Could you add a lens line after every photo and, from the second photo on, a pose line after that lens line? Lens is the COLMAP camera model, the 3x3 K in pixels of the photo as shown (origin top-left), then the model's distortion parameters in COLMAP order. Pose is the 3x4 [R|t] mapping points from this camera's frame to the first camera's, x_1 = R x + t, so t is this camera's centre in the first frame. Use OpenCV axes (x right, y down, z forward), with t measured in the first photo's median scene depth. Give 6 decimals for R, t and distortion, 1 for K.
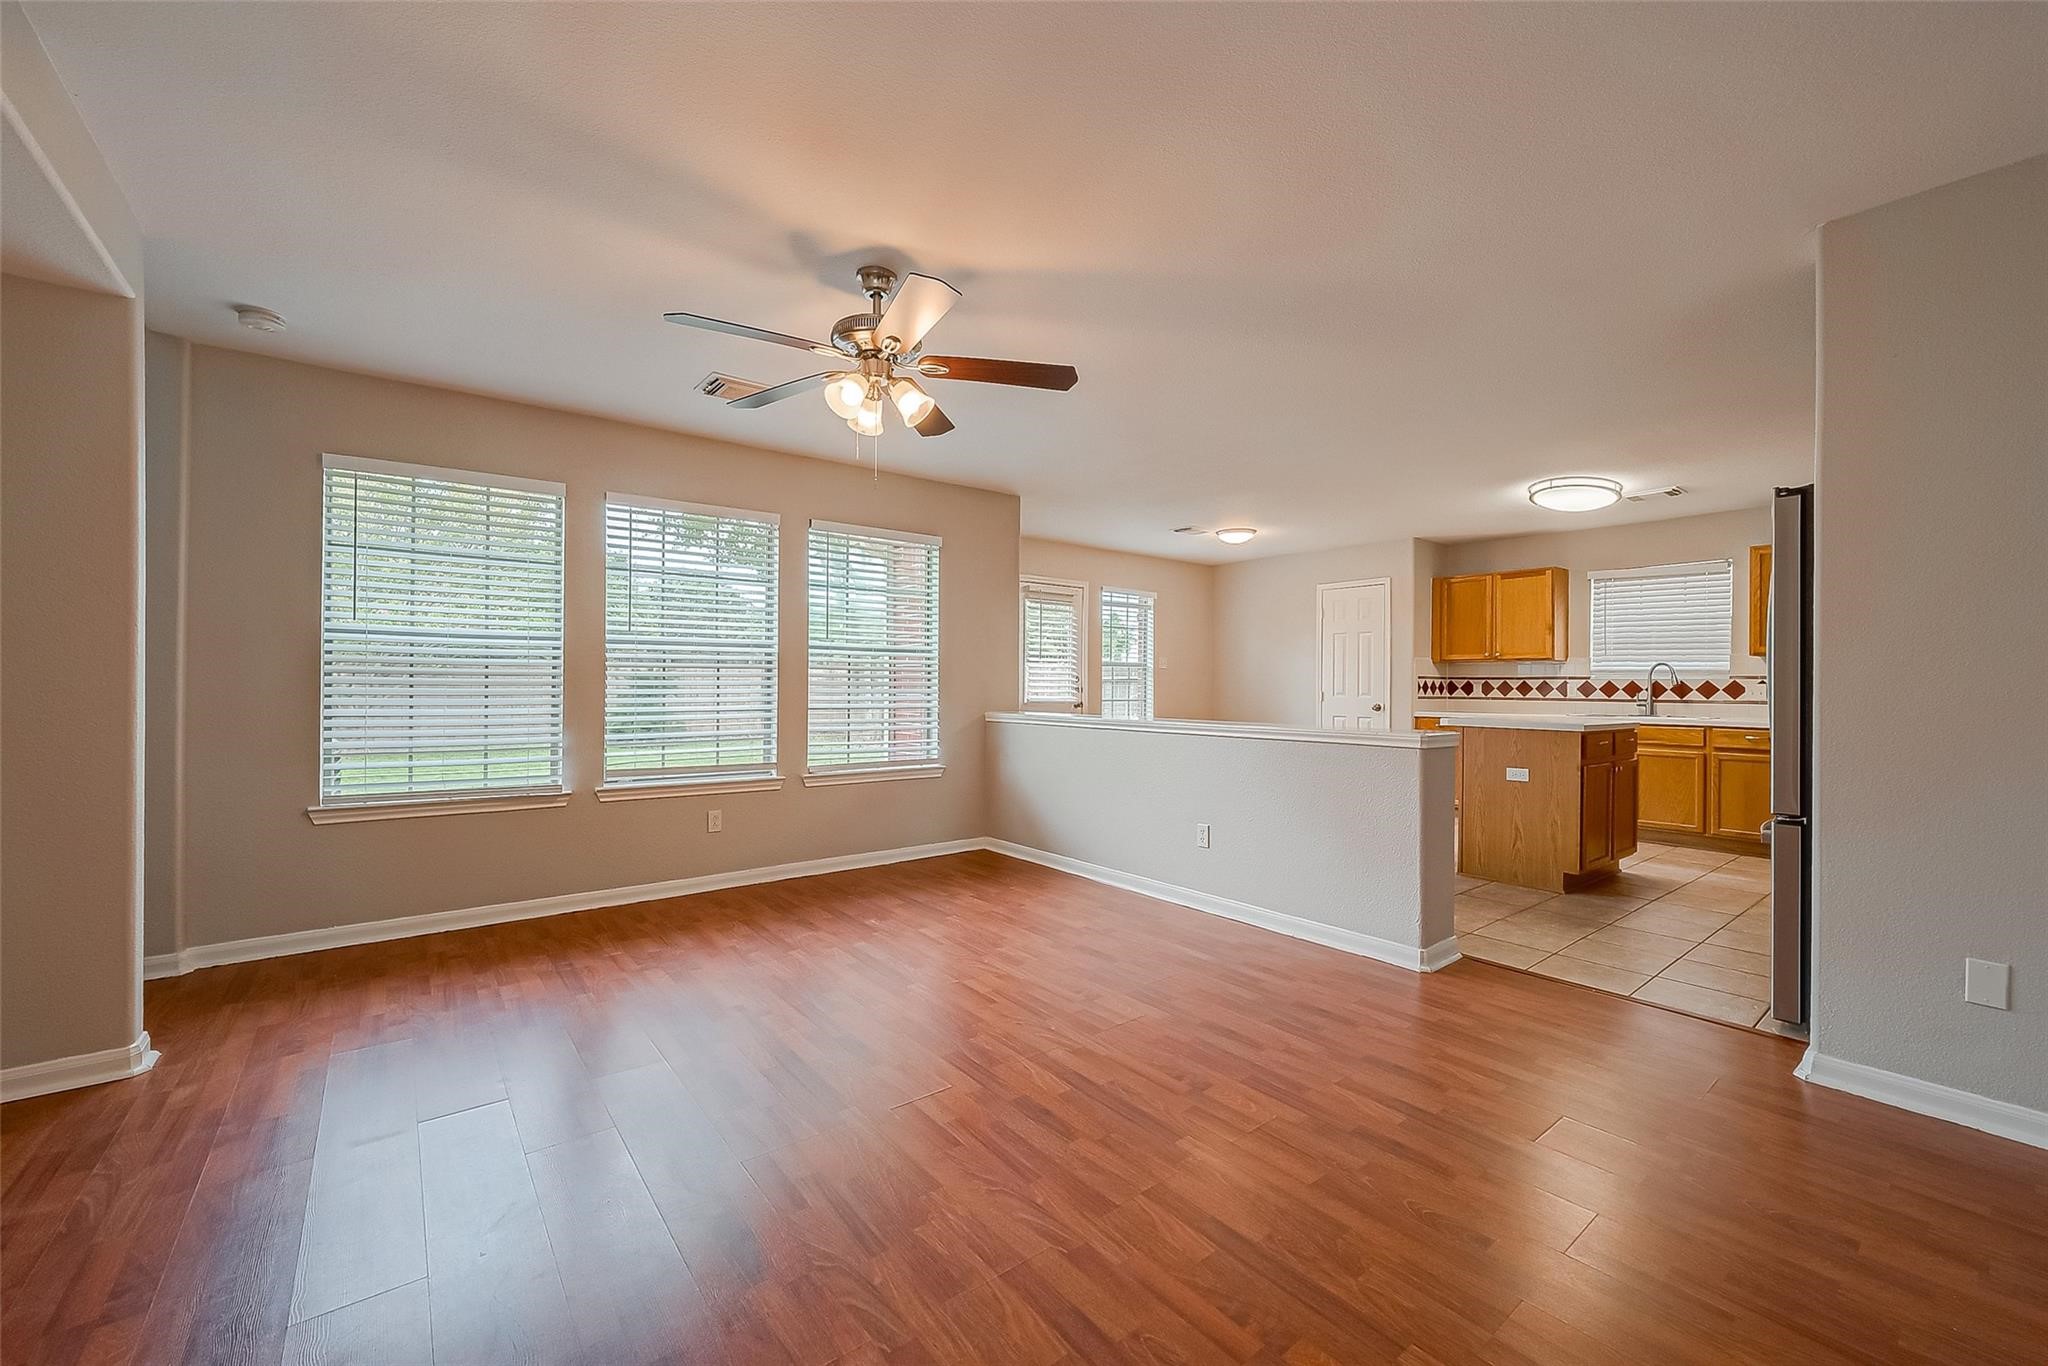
lens RADIAL K [[806.9, 0, 1027.3], [0, 806.9, 682.3], [0, 0, 1]] dist [-0.000808, -0.000247]
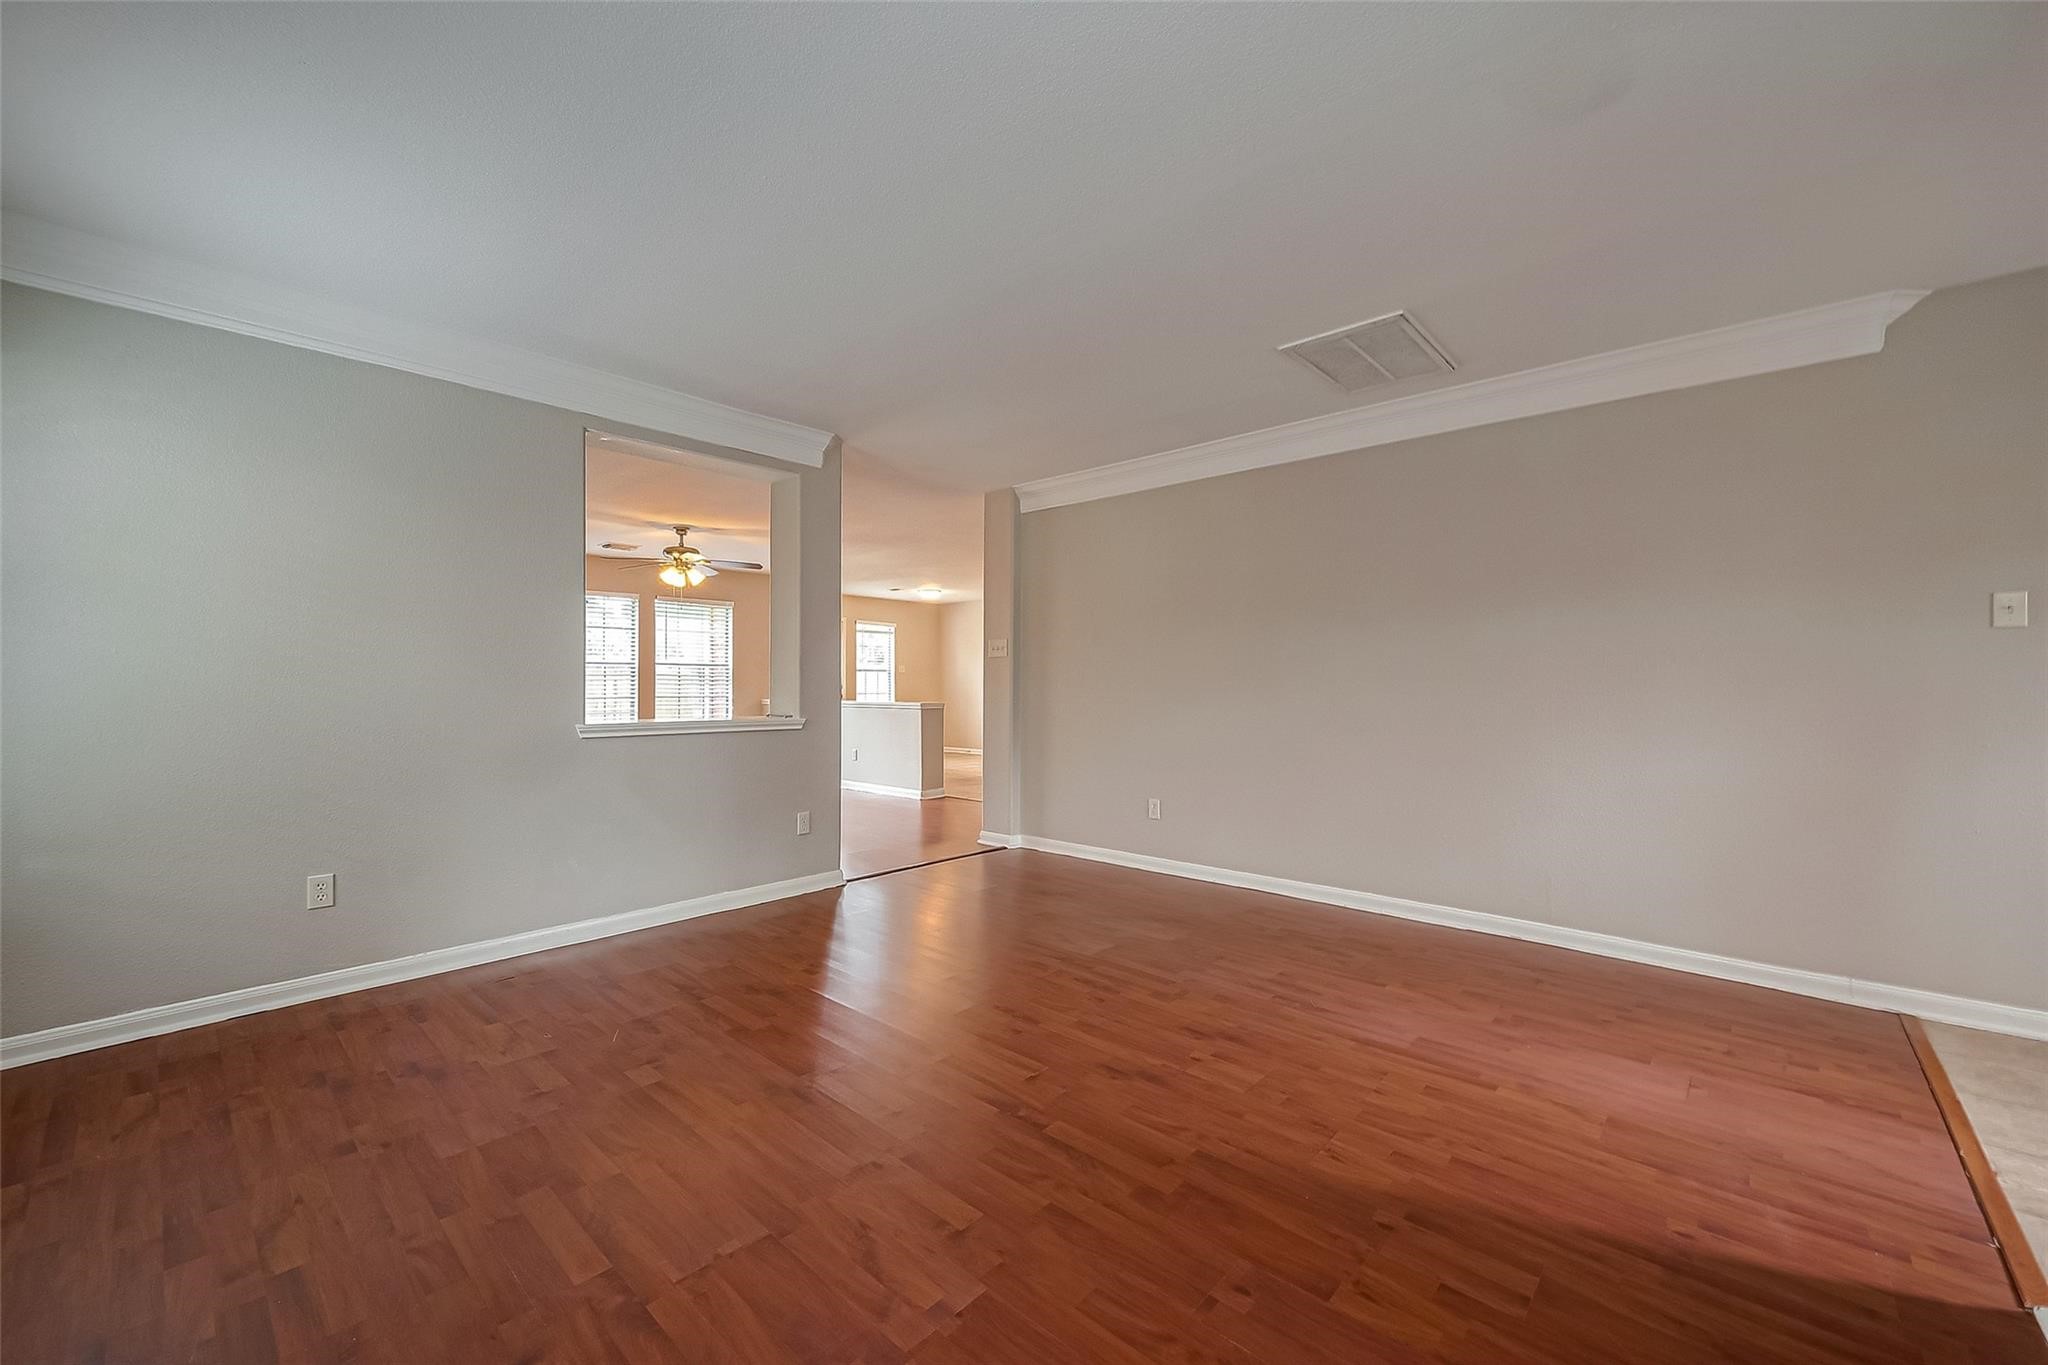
lens RADIAL K [[808.8, 0, 1031.8], [0, 808.8, 674.6], [0, 0, 1]] dist [0.000230, 0.000276]
pose [[0.986140, -0.001868, 0.165908, 0.274451], [0.003248, 0.999962, -0.008044, -0.000517], [-0.165886, 0.008472, 0.986108, -0.976811]]
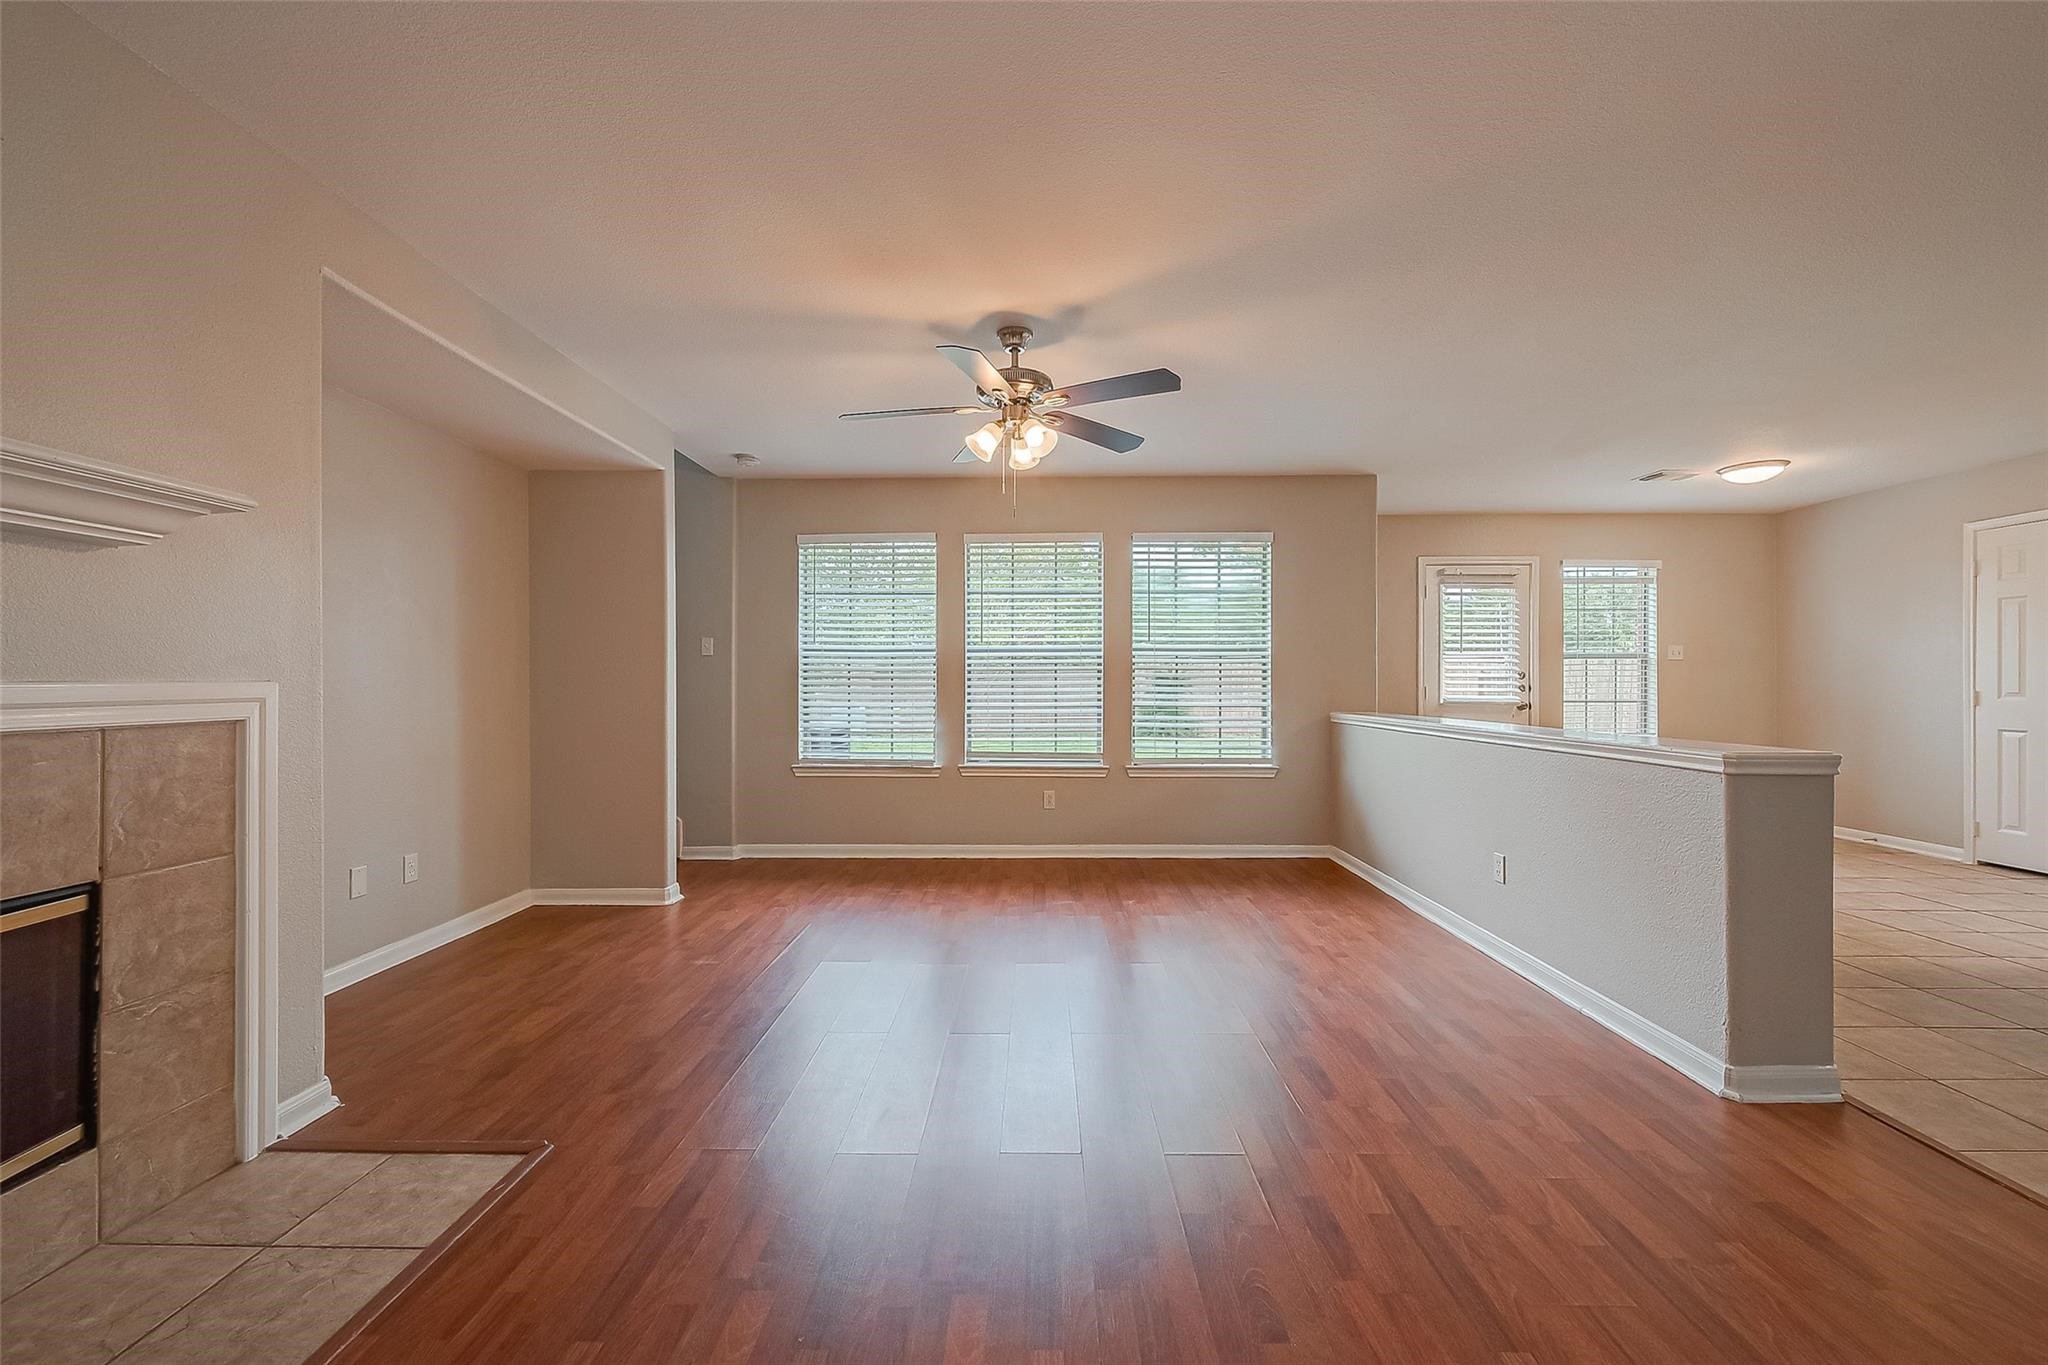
lens RADIAL K [[807.4, 0, 1028.6], [0, 807.4, 681.5], [0, 0, 1]] dist [0.000633, 0.000102]
pose [[0.775452, -0.005867, -0.631379, 0.307138], [0.006659, 0.999977, -0.001113, 0.000112], [0.631371, -0.003341, 0.775474, 0.058999]]
